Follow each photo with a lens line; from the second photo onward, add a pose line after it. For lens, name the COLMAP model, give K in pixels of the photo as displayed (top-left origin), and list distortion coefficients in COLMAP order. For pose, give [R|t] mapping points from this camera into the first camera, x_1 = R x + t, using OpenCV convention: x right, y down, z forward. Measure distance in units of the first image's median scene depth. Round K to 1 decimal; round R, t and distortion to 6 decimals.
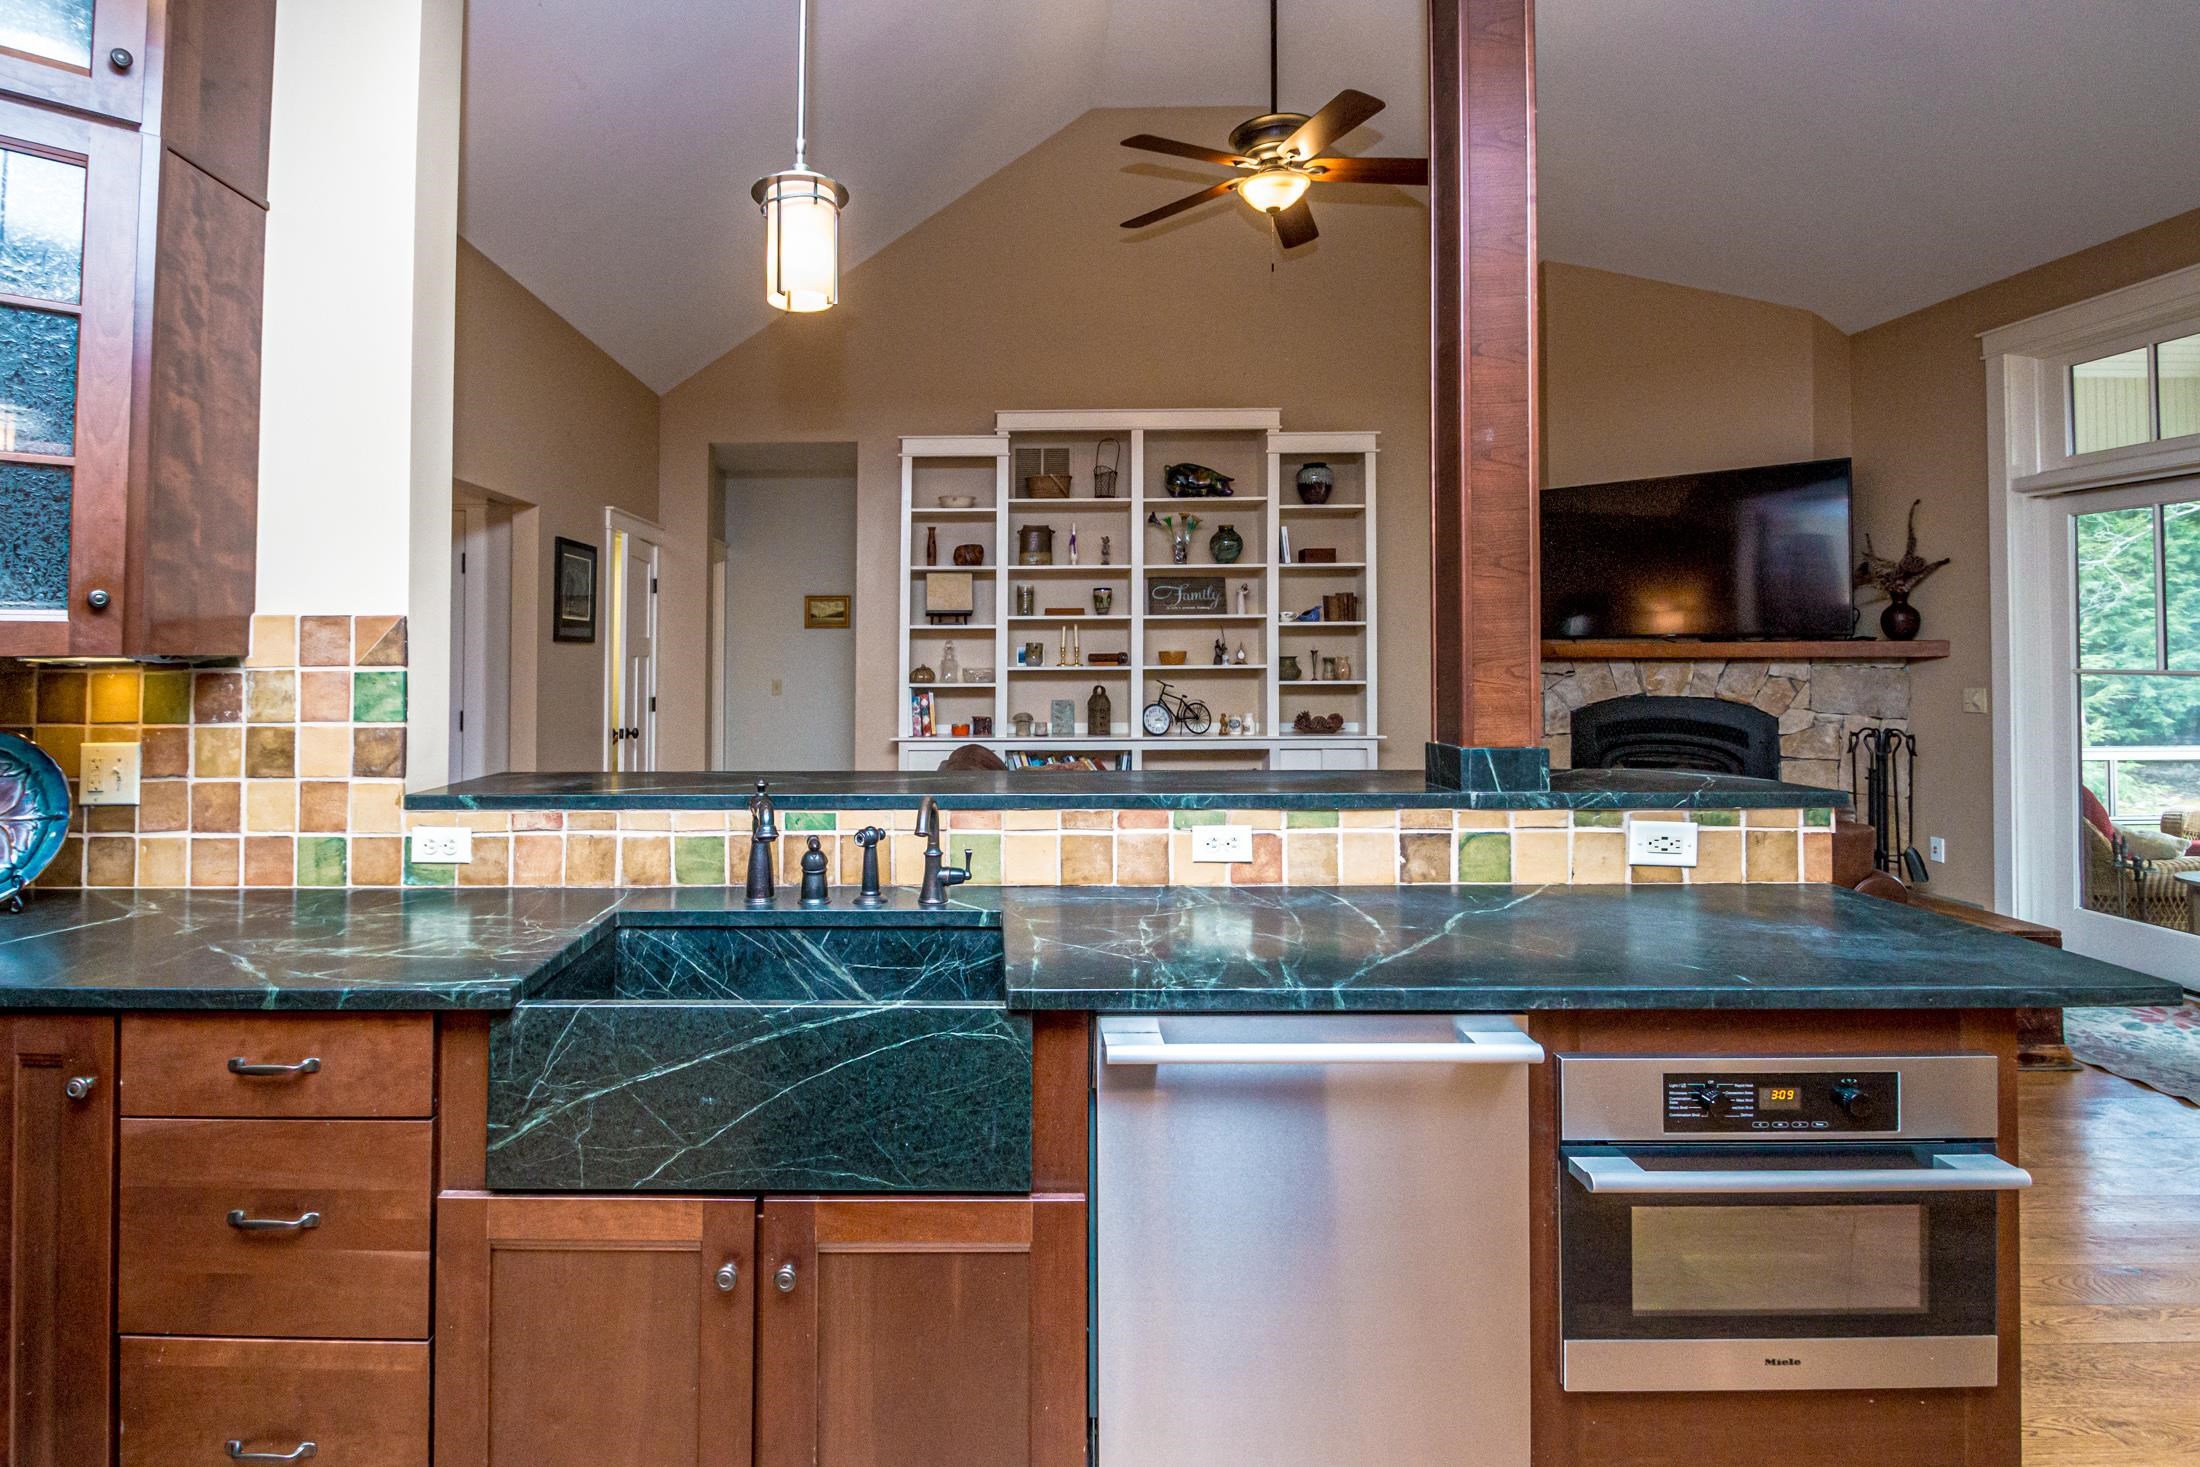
lens RADIAL K [[1079.7, 0, 963.6], [0, 1079.7, 615.8], [0, 0, 1]] dist [0.001306, 0.000278]
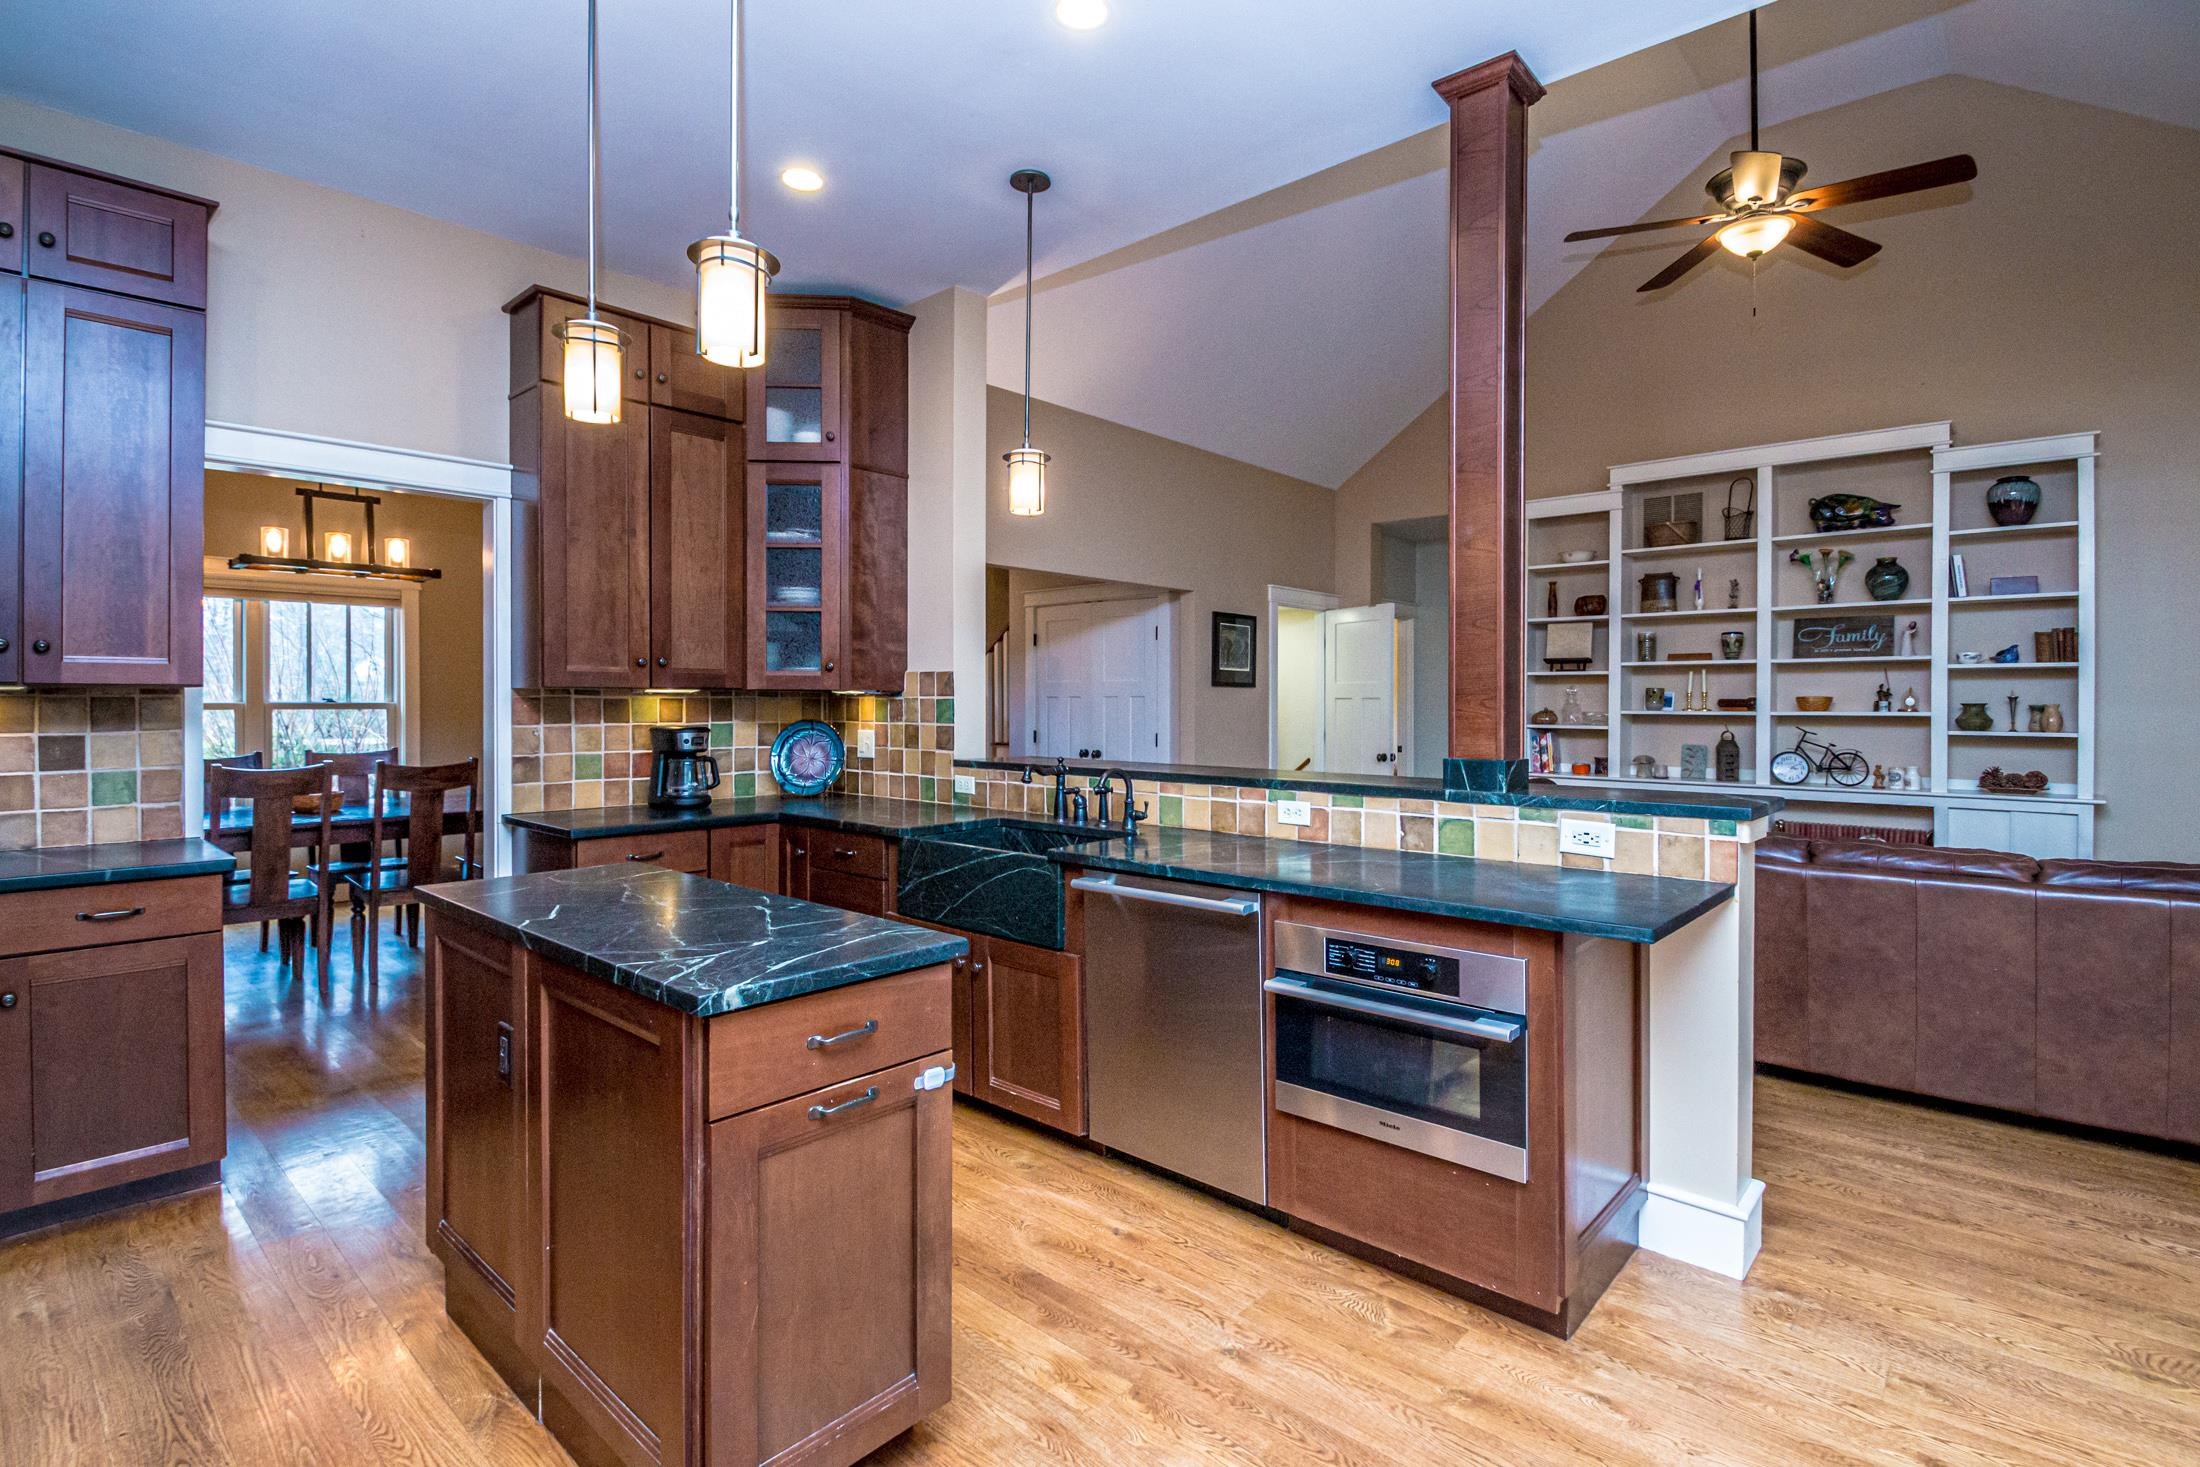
lens RADIAL K [[1051.4, 0, 1097.5], [0, 1051.4, 684.1], [0, 0, 1]] dist [0.000818, -0.000424]
pose [[0.752557, -0.002914, -0.658520, 0.331459], [0.014912, 0.999809, 0.012617, 0.001012], [0.658358, -0.019315, 0.752457, -0.103258]]
